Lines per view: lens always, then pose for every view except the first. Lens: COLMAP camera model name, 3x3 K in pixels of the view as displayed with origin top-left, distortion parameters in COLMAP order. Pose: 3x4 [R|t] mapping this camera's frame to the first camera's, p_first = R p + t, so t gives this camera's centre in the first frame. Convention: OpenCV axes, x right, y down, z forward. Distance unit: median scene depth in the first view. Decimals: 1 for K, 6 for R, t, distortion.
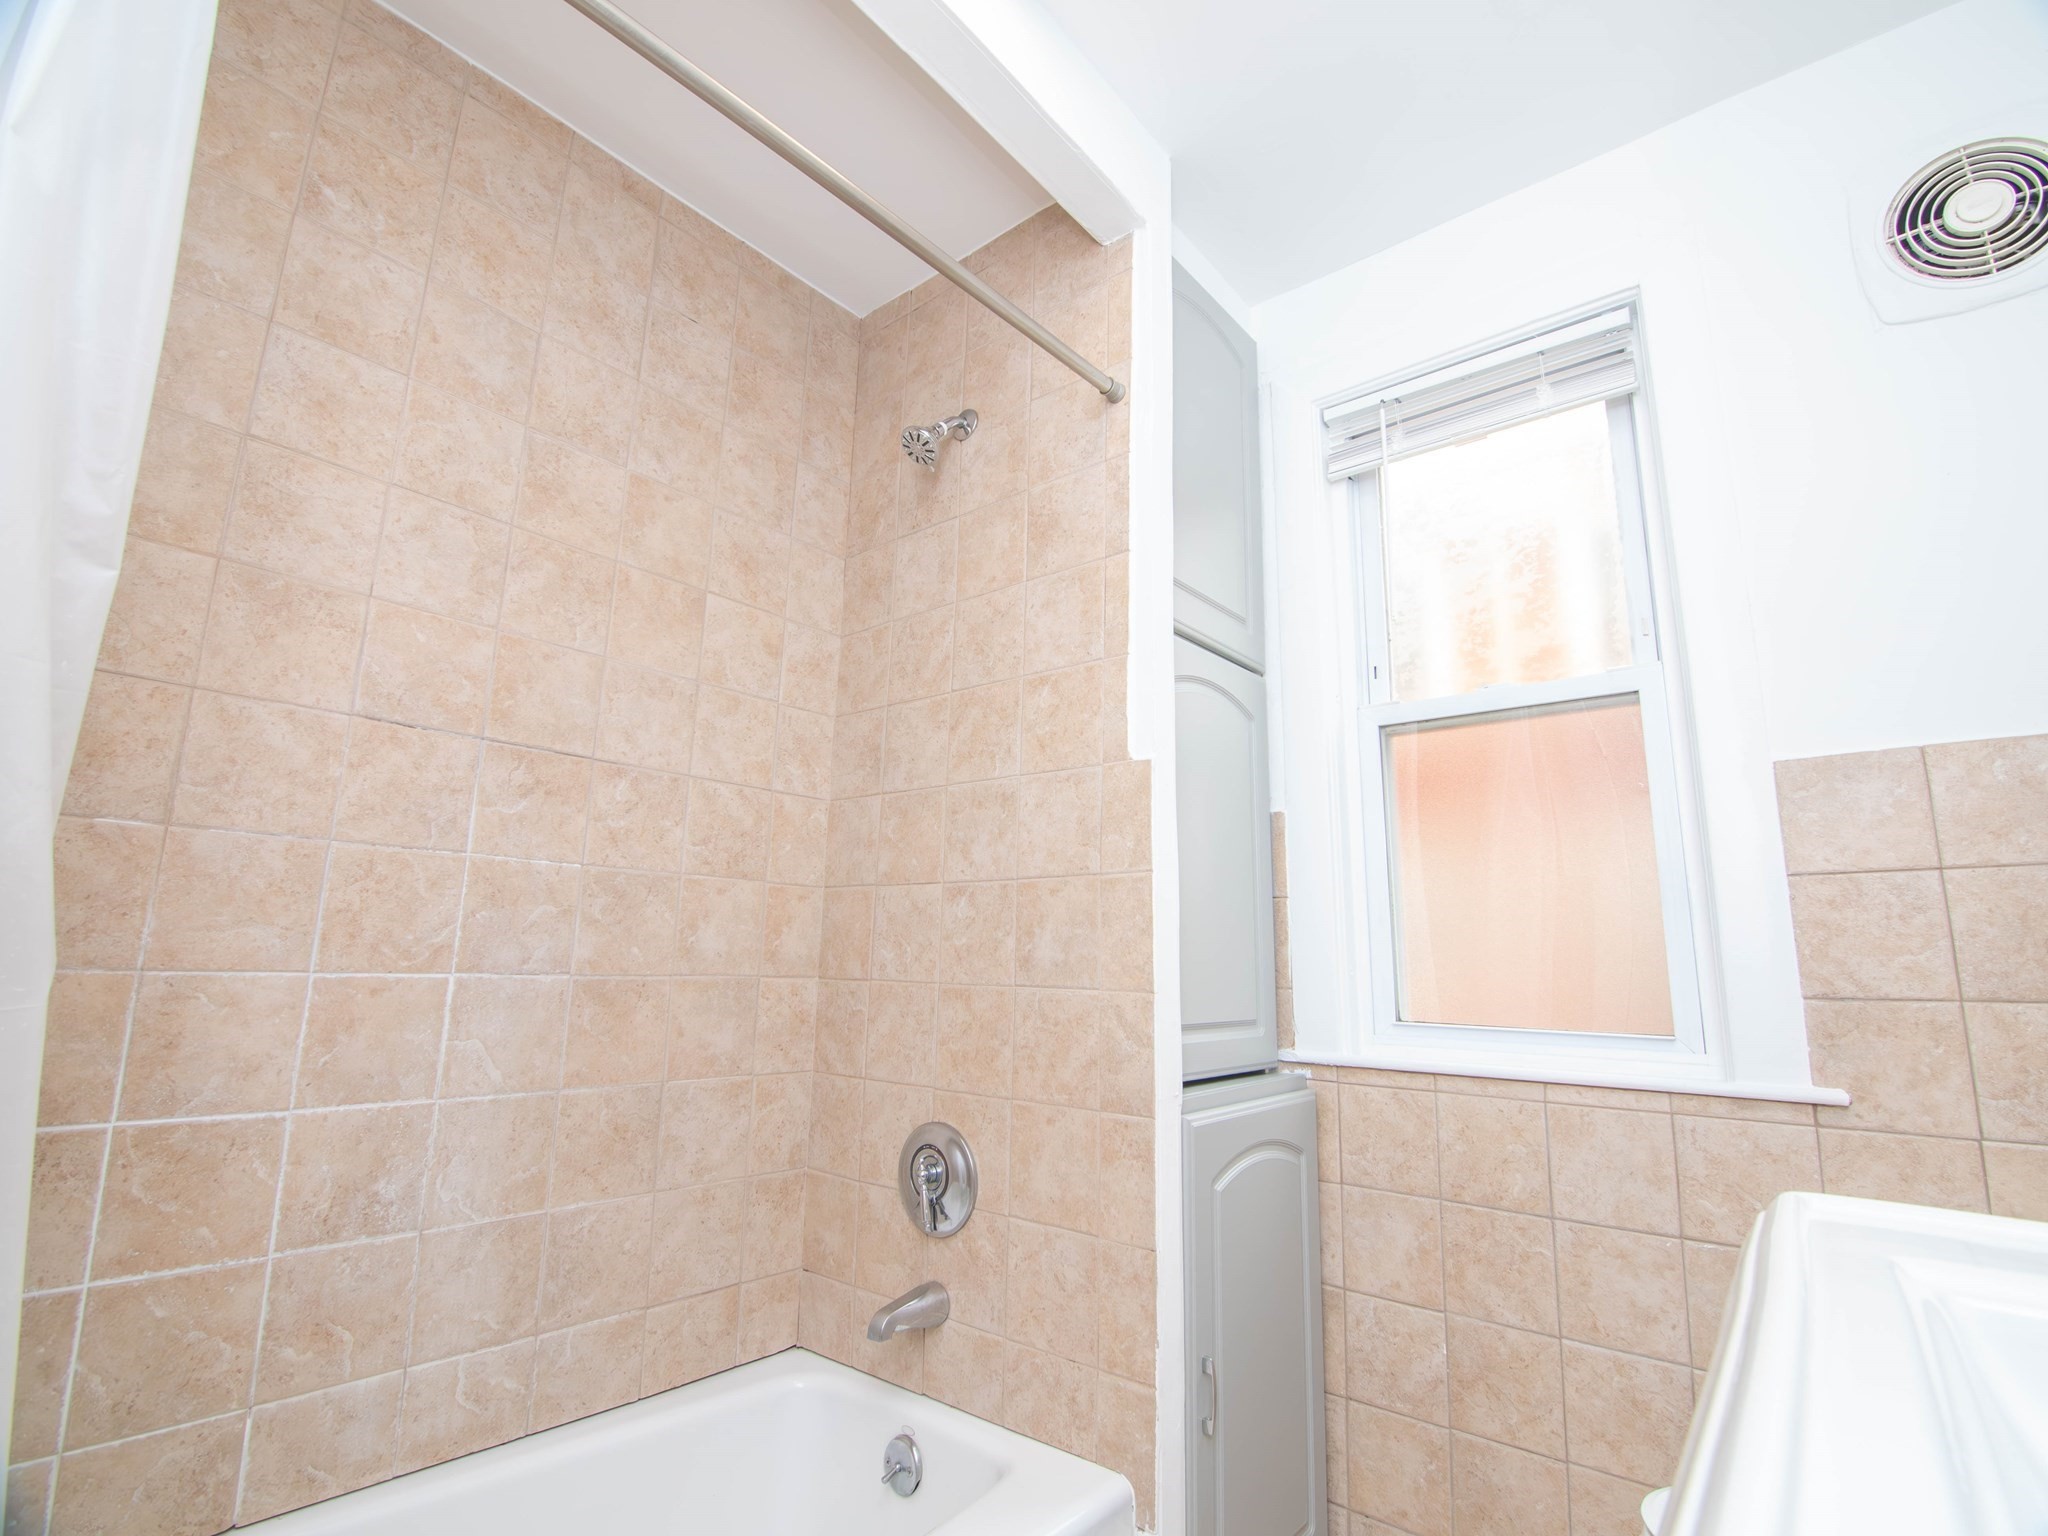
lens RADIAL K [[964.9, 0, 1040.6], [0, 964.9, 765.2], [0, 0, 1]] dist [-0.011988, -0.011146]
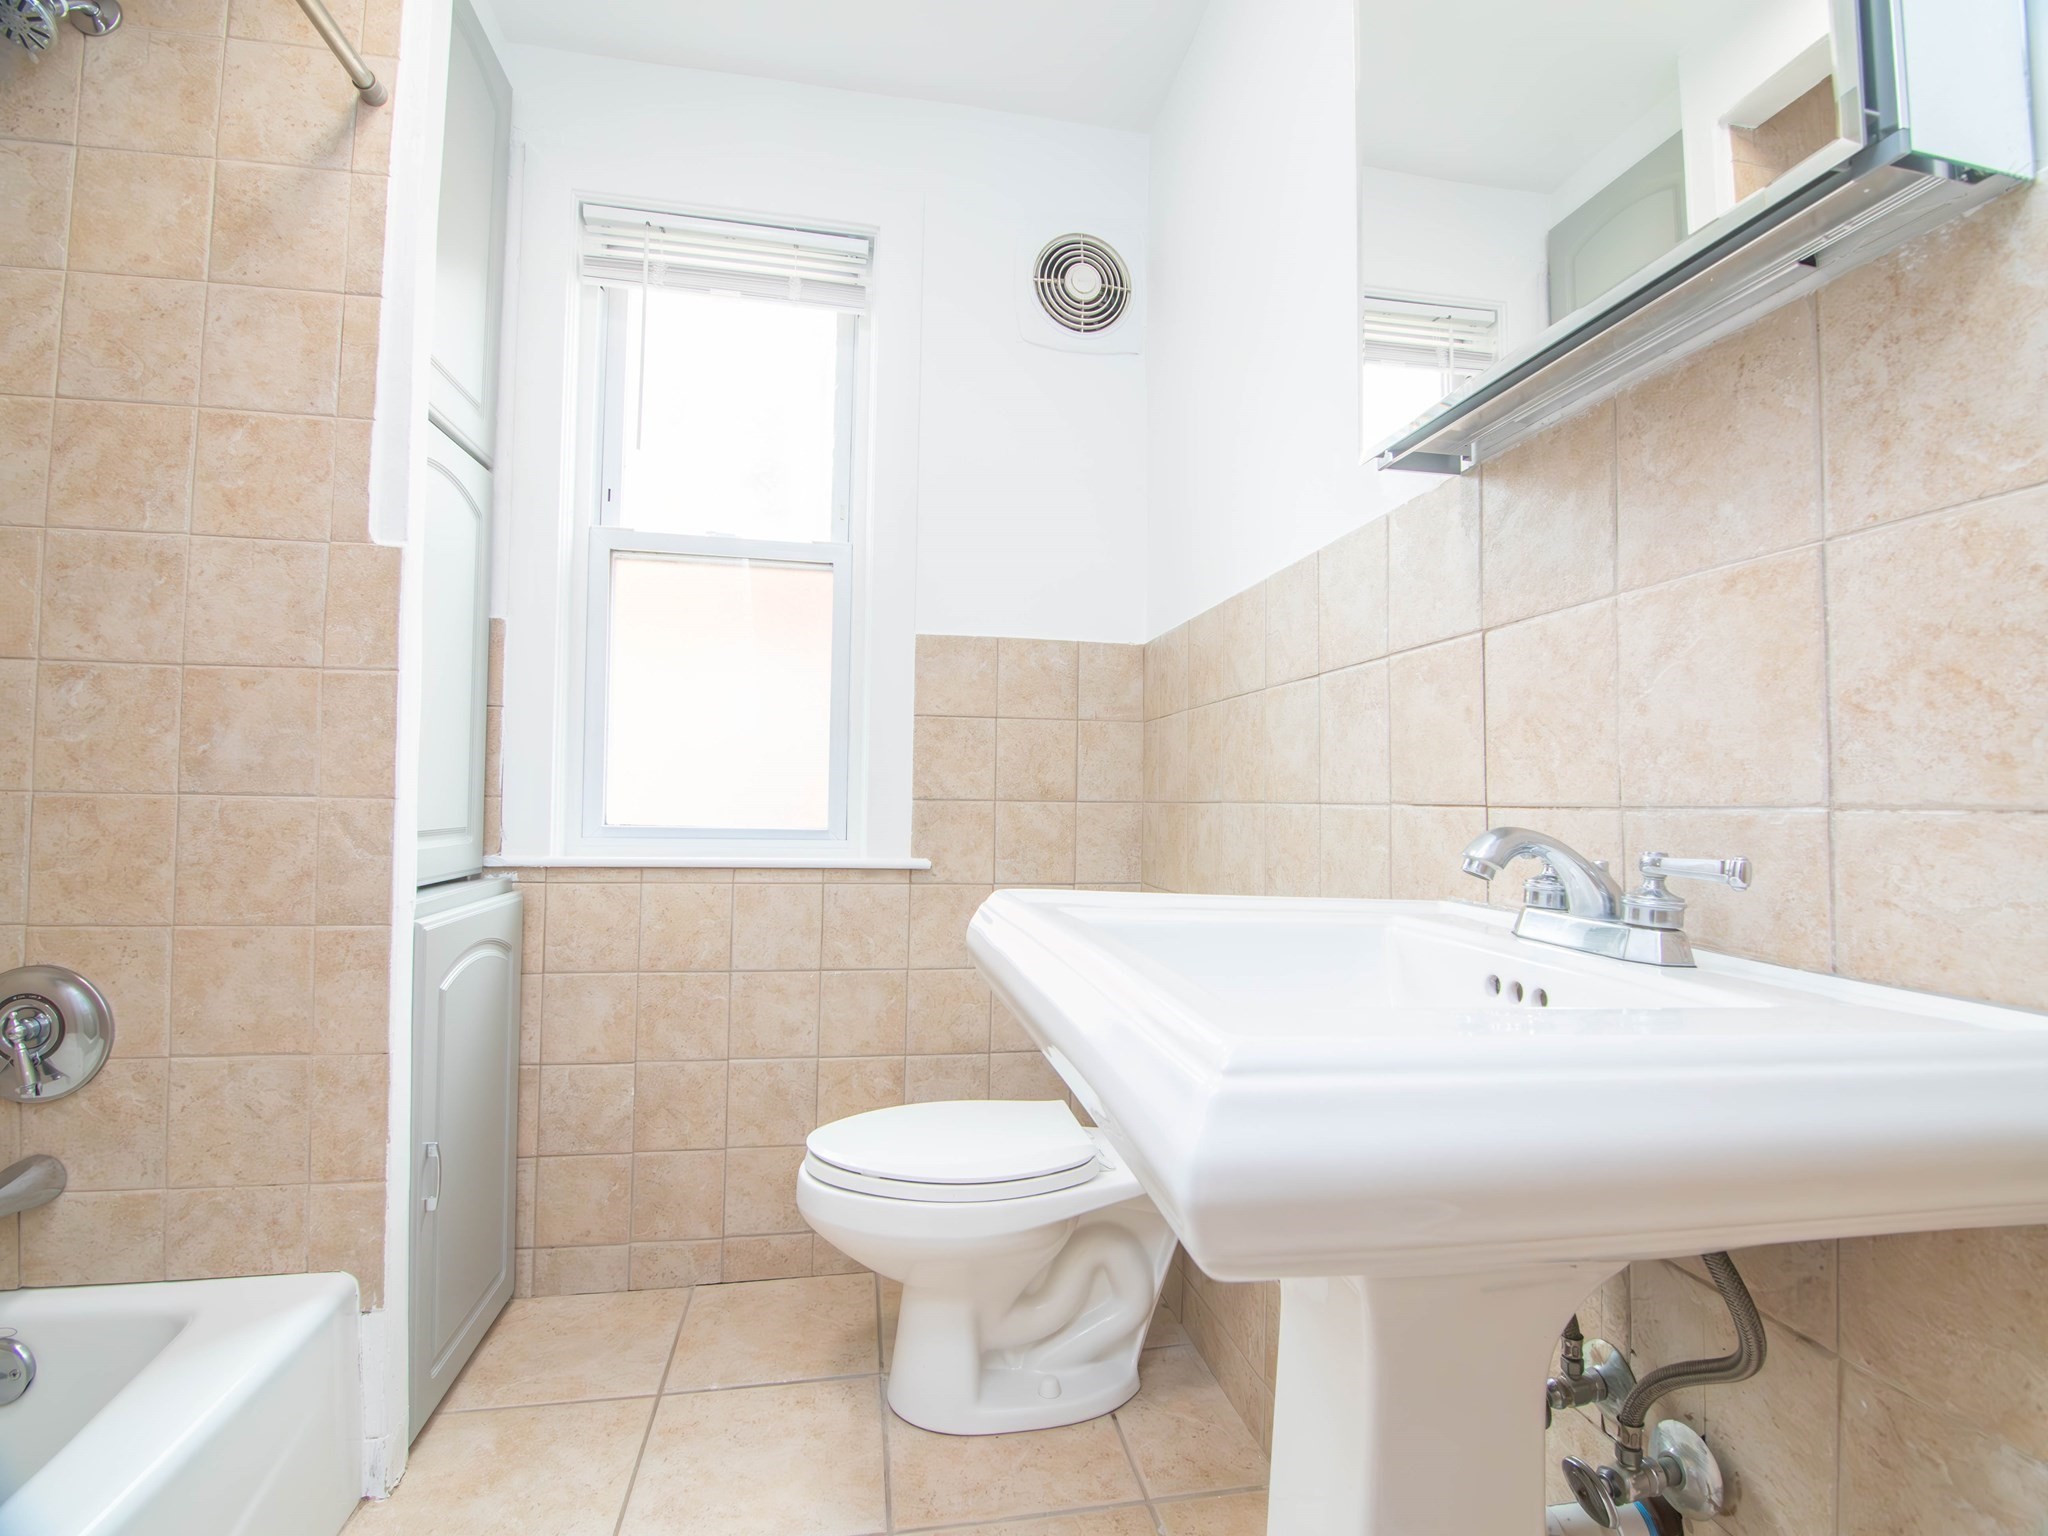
lens RADIAL K [[964.9, 0, 1040.6], [0, 964.9, 765.2], [0, 0, 1]] dist [-0.011988, -0.011146]
pose [[0.638150, 0.017220, 0.769720, -0.185602], [-0.159756, 0.980952, 0.110503, -0.000750], [-0.753155, -0.193485, 0.628745, -0.057416]]
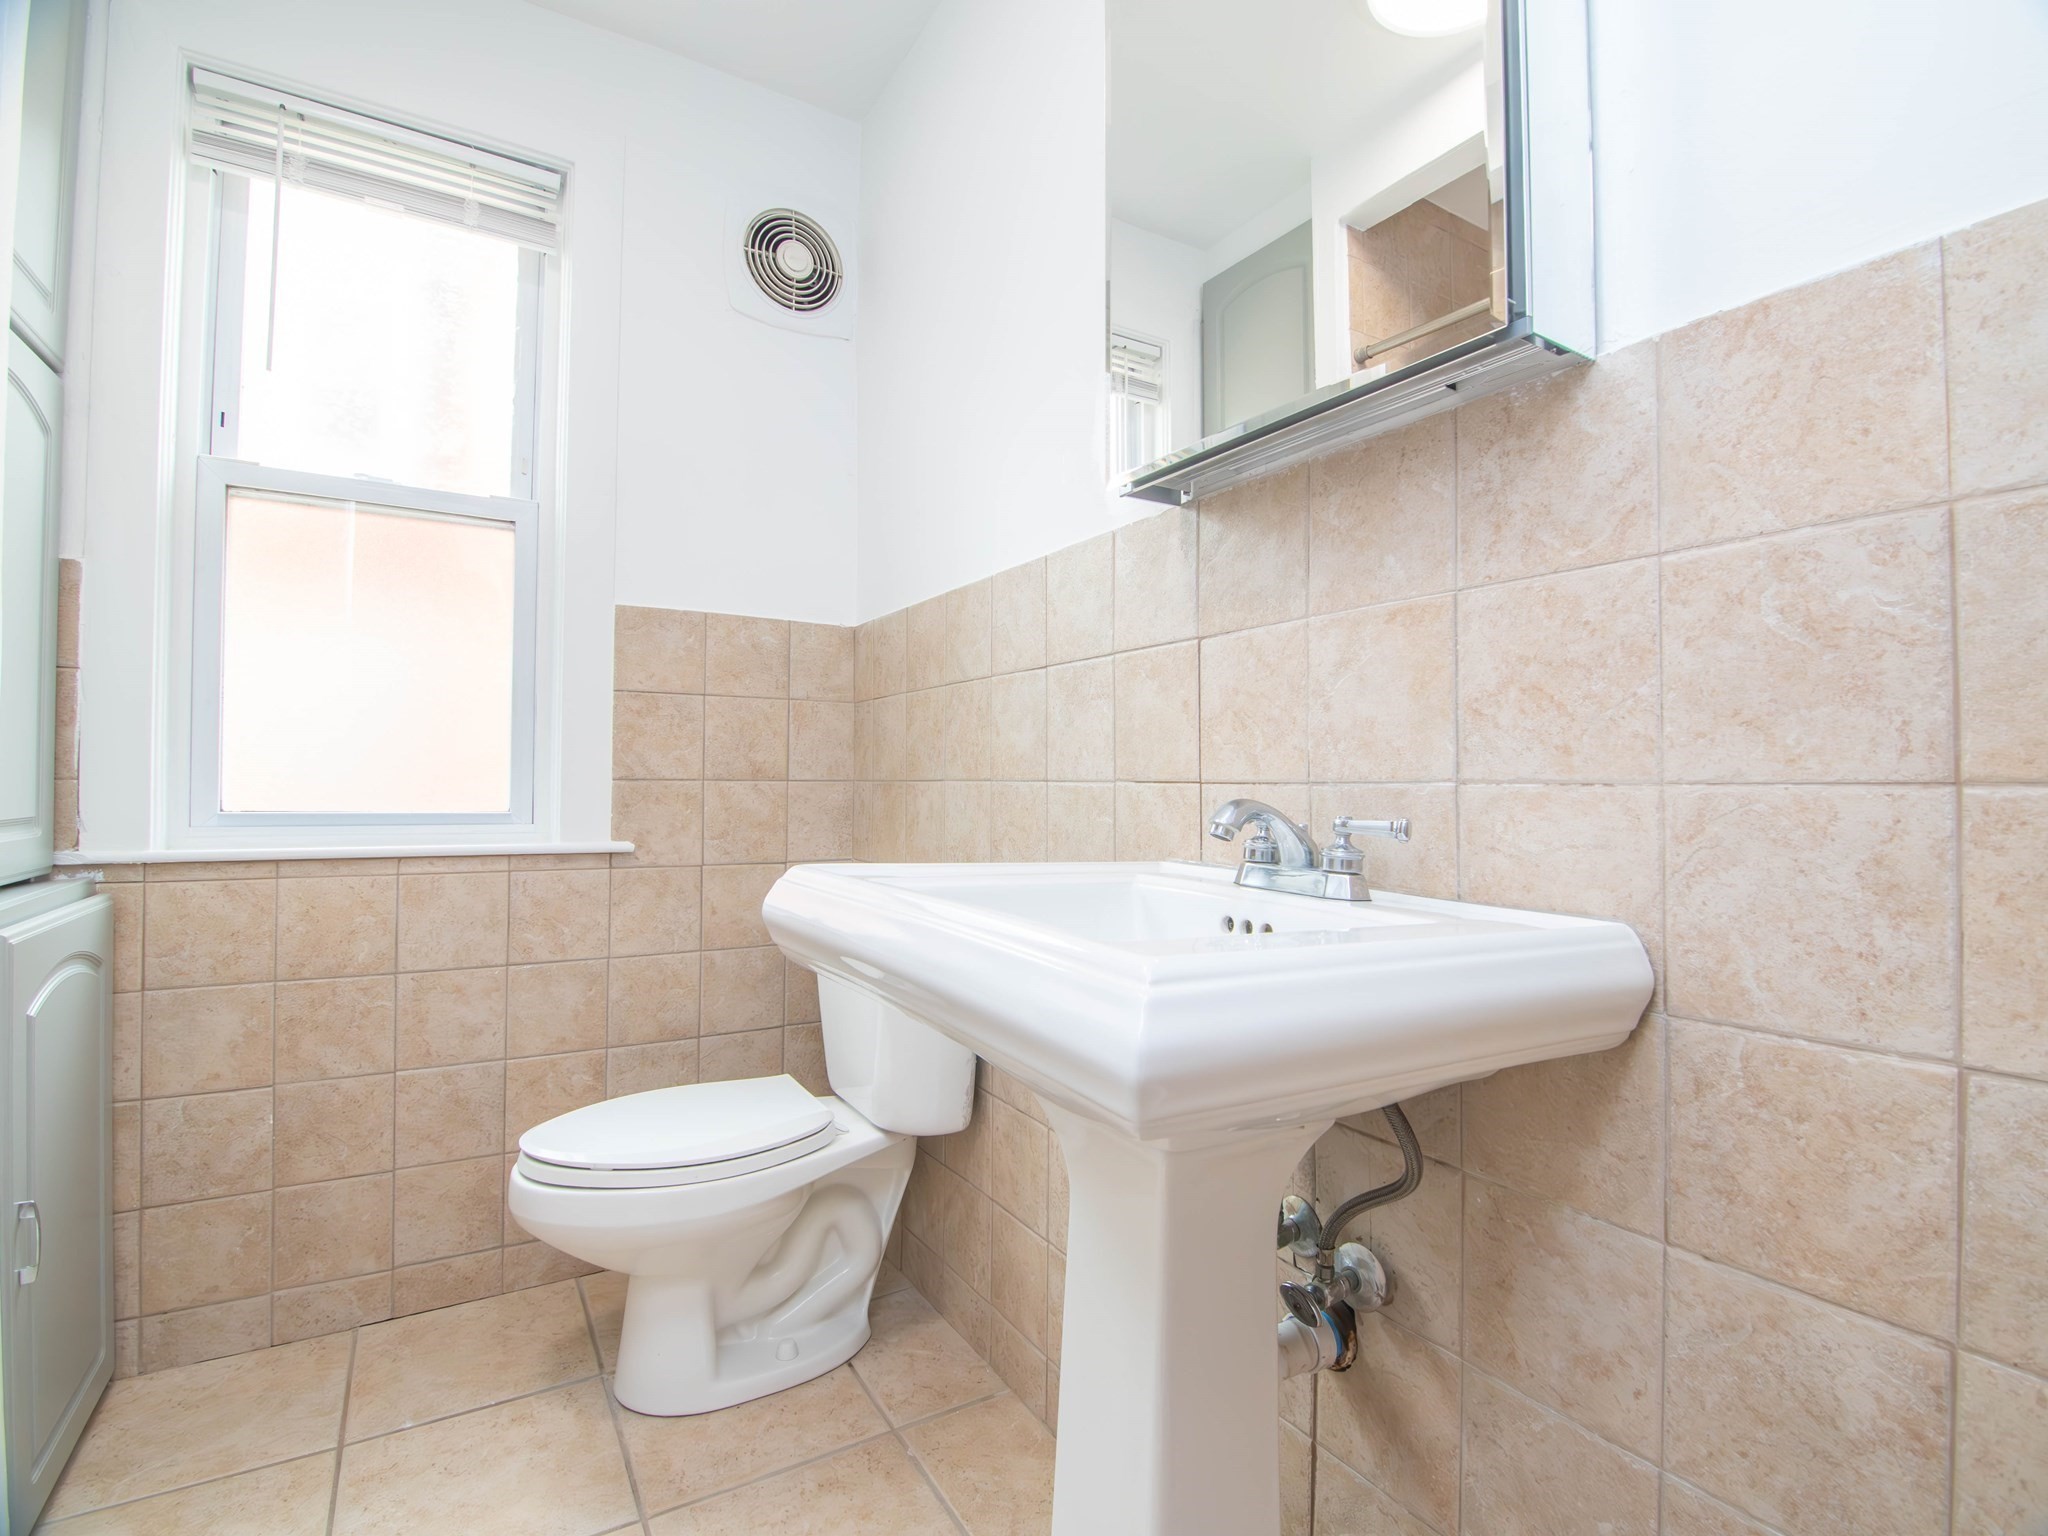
lens RADIAL K [[971.3, 0, 1034.3], [0, 971.3, 762.2], [0, 0, 1]] dist [-0.017872, -0.005841]
pose [[0.325880, 0.002013, 0.945409, -0.288271], [-0.195537, 0.978519, 0.065318, 0.007924], [-0.924969, -0.206148, 0.319274, -0.007935]]
